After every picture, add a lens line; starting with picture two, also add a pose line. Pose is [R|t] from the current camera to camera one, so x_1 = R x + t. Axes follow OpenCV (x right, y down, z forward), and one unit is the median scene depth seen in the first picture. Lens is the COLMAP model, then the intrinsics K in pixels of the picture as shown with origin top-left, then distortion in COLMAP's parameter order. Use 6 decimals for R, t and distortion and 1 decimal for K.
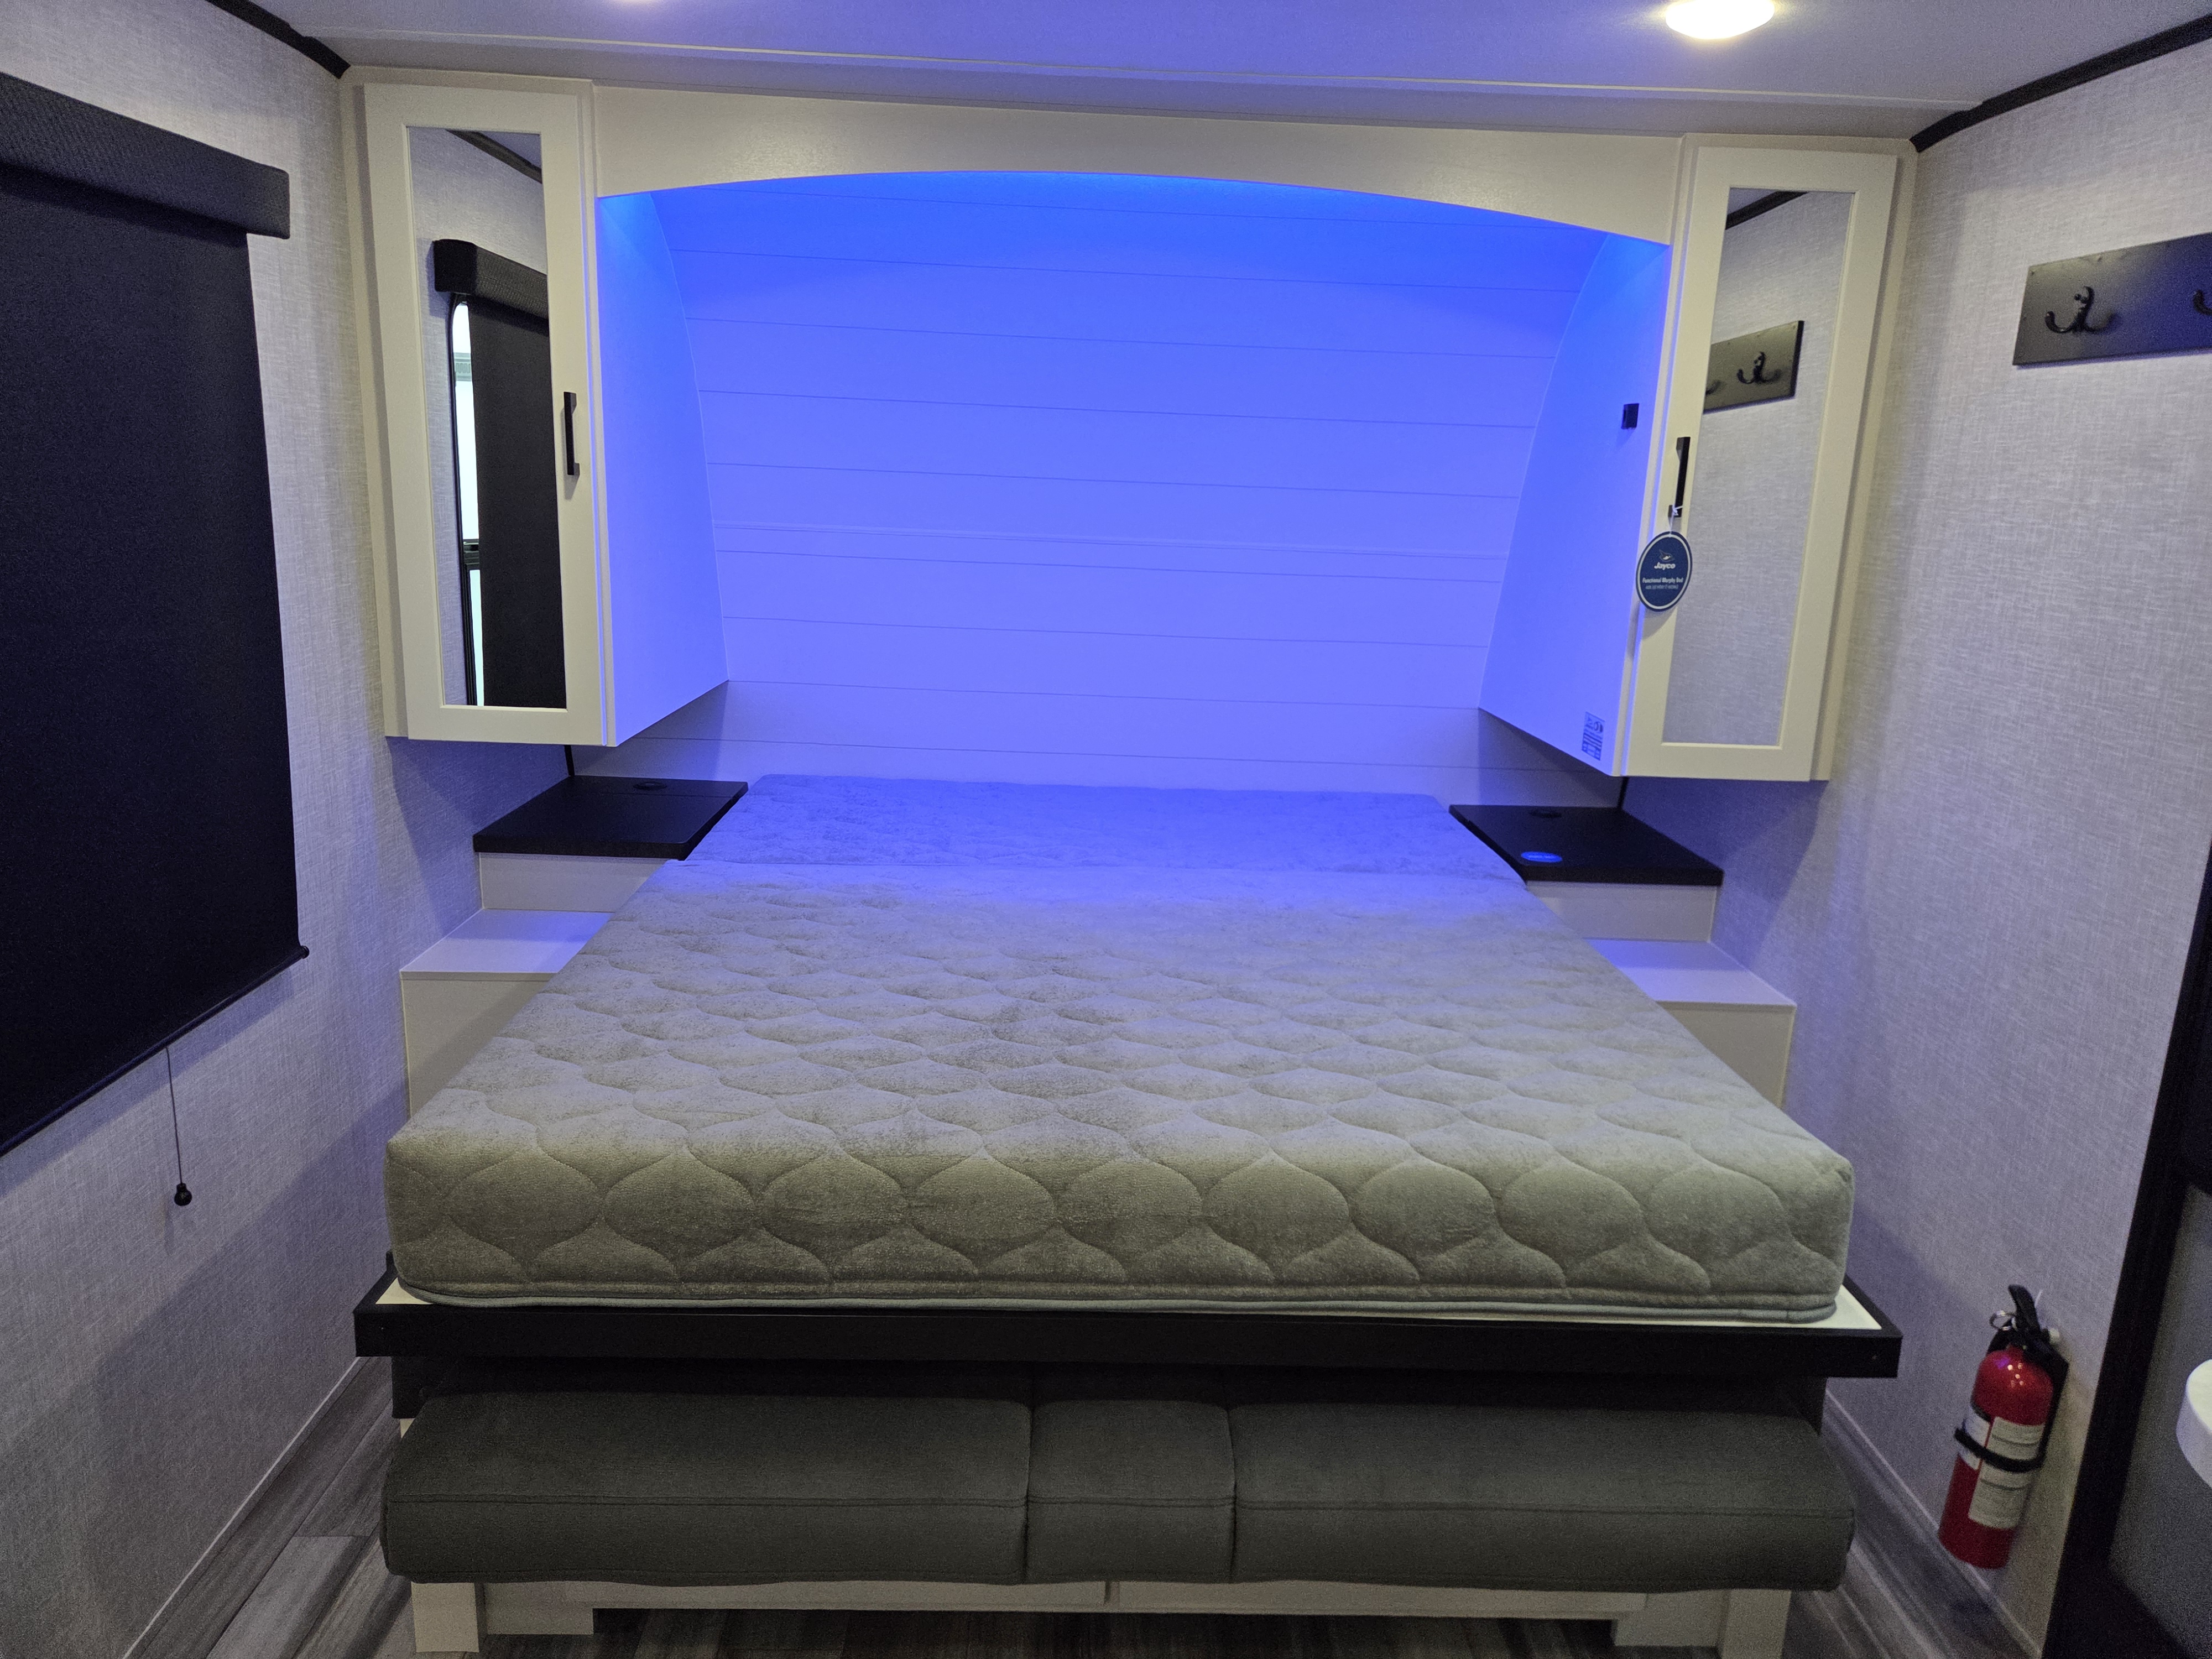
lens RADIAL K [[1484.8, 0, 1109.5], [0, 1484.8, 811.2], [0, 0, 1]] dist [0.057726, -0.049332]
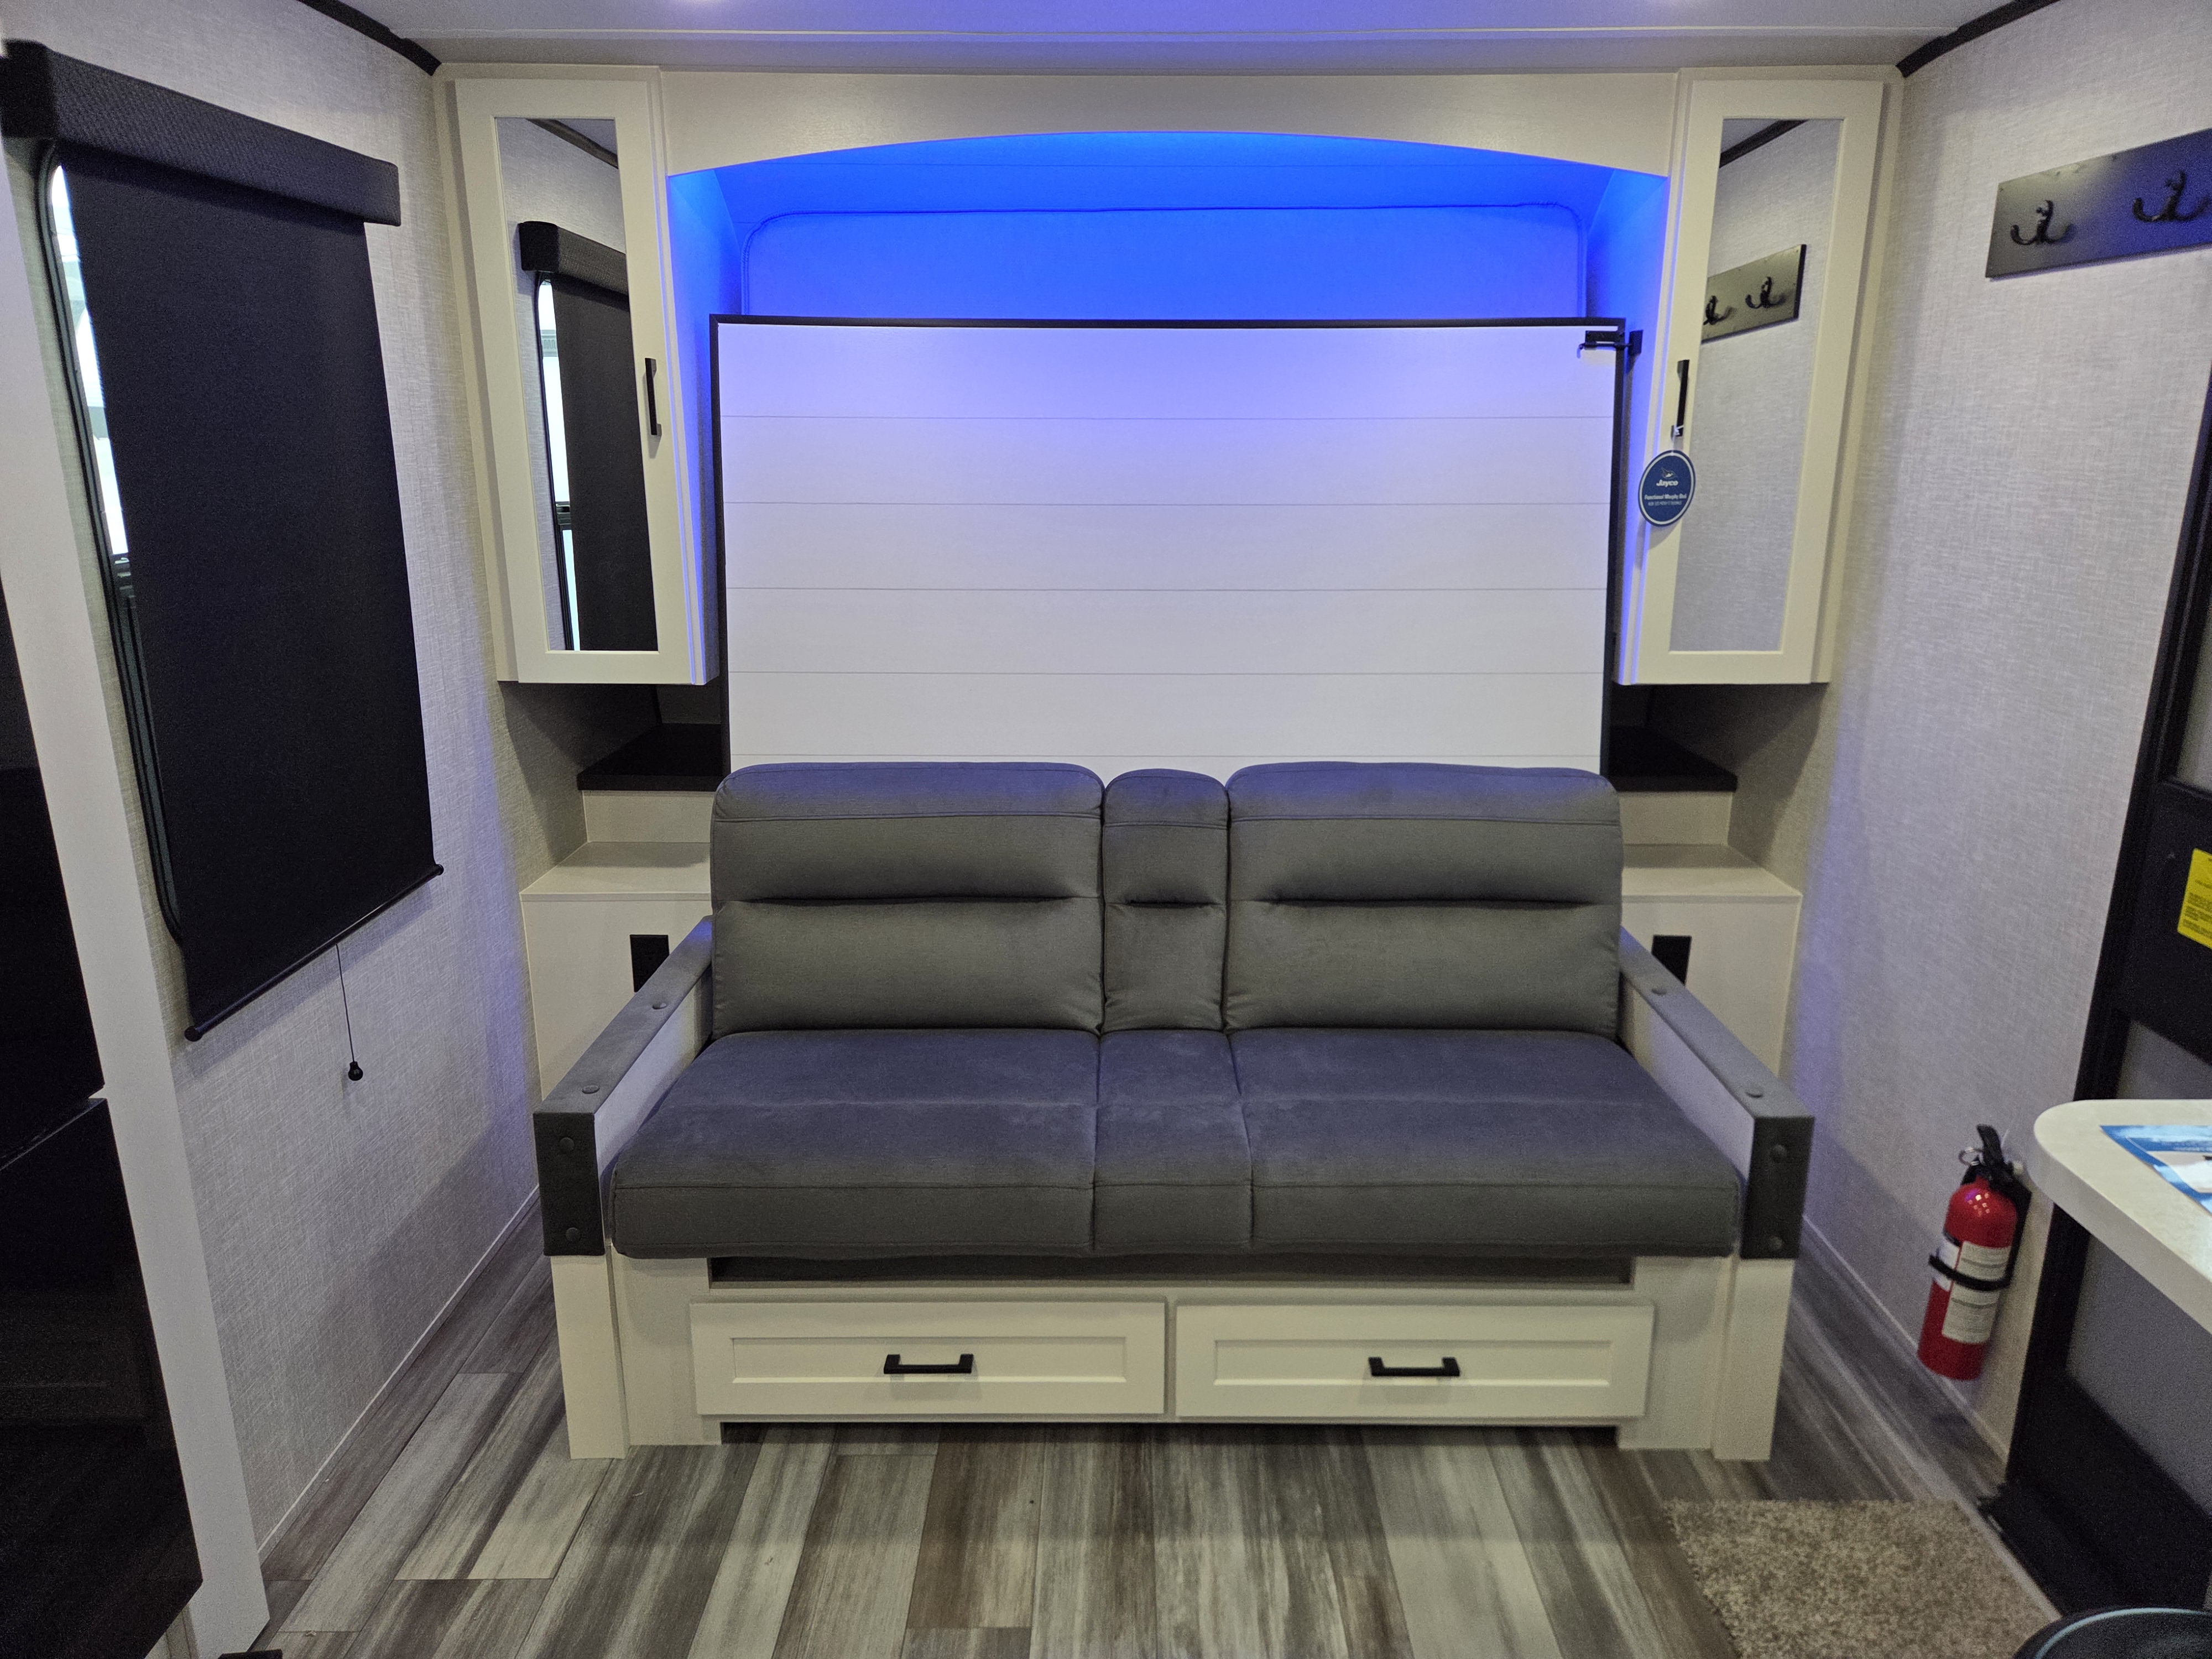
lens RADIAL K [[1484.8, 0, 1116.8], [0, 1484.8, 839.9], [0, 0, 1]] dist [0.057726, -0.049332]
pose [[0.998904, -0.026307, -0.038703, 0.014962], [0.027869, 0.998795, 0.040397, 0.040543], [0.037593, -0.041432, 0.998434, -0.103451]]
